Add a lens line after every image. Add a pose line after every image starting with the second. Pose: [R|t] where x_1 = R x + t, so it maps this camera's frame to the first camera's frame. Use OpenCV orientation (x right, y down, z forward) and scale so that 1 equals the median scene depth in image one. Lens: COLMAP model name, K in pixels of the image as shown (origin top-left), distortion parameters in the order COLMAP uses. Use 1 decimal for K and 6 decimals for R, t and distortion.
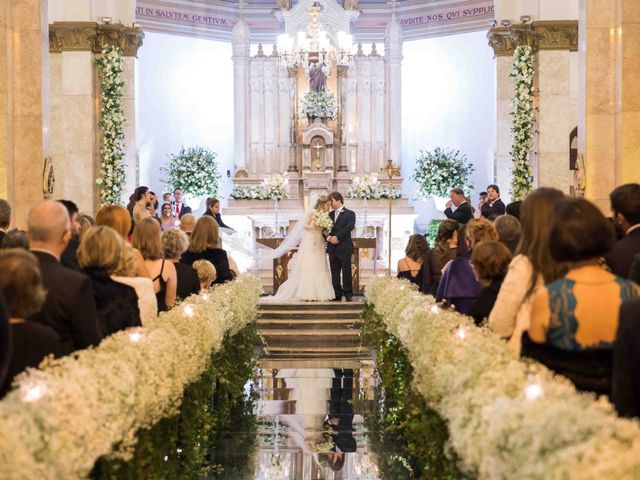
lens RADIAL K [[1412.3, 0, 322.4], [0, 1412.3, 243.9], [0, 0, 1]] dist [0.224719, 0.000000]
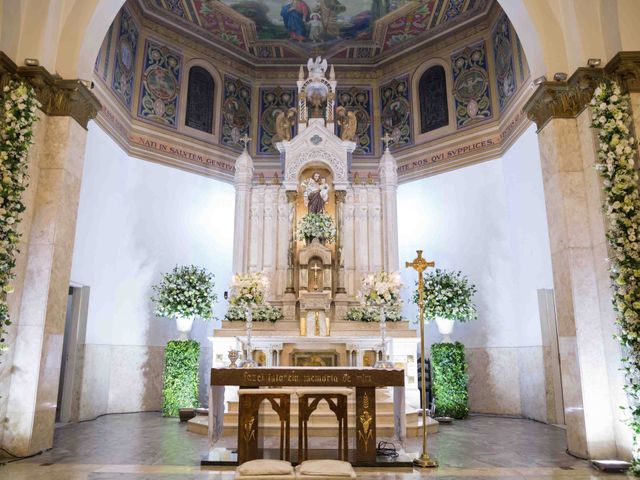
lens RADIAL K [[482.6, 0, 318.9], [0, 482.6, 245.5], [0, 0, 1]] dist [-0.095866, 0.019855]
pose [[0.999953, 0.006238, -0.007475, 0.001463], [-0.007745, 0.974912, -0.222456, -0.009256], [0.005900, 0.222503, 0.974914, 0.672853]]
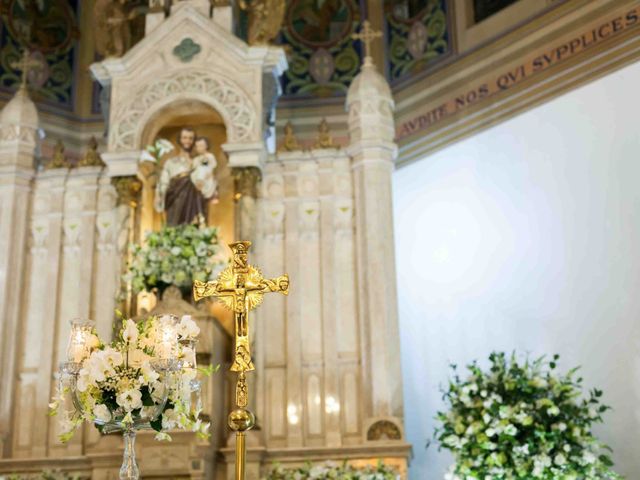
lens RADIAL K [[998.6, 0, 322.6], [0, 998.6, 240.7], [0, 0, 1]] dist [0.000405, 0.000000]
pose [[0.993465, -0.055208, -0.099892, 0.064240], [0.017811, 0.939498, -0.342091, -0.008322], [0.112735, 0.338076, 0.934342, 0.748588]]
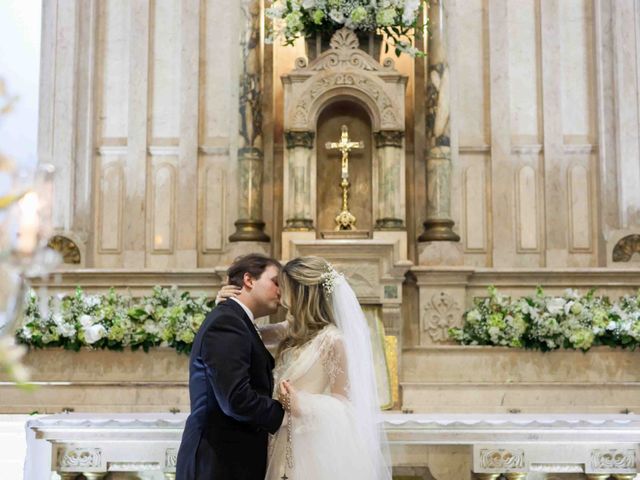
lens RADIAL K [[998.6, 0, 317.0], [0, 998.6, 239.4], [0, 0, 1]] dist [0.000405, 0.000000]
pose [[0.999682, 0.002263, -0.025106, -0.003659], [-0.005167, 0.993210, -0.116224, -0.030415], [0.024673, 0.116316, 0.992906, 0.823878]]
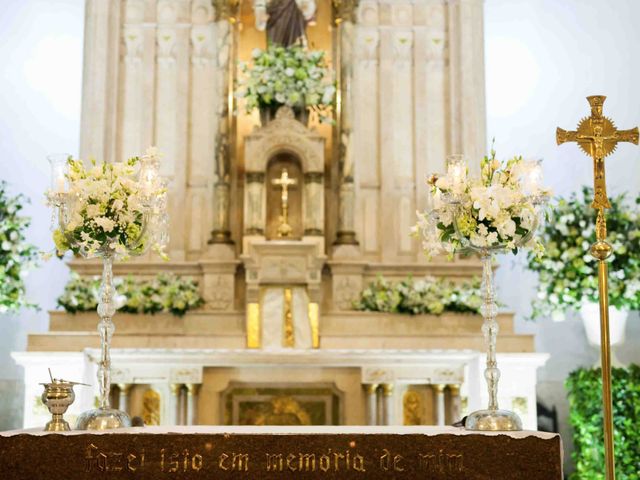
lens RADIAL K [[998.6, 0, 314.8], [0, 998.6, 236.8], [0, 0, 1]] dist [0.000405, 0.000000]
pose [[0.999476, 0.010757, 0.030532, -0.003121], [-0.005707, 0.986956, -0.160888, -0.008405], [-0.031865, 0.160629, 0.986500, 0.729158]]
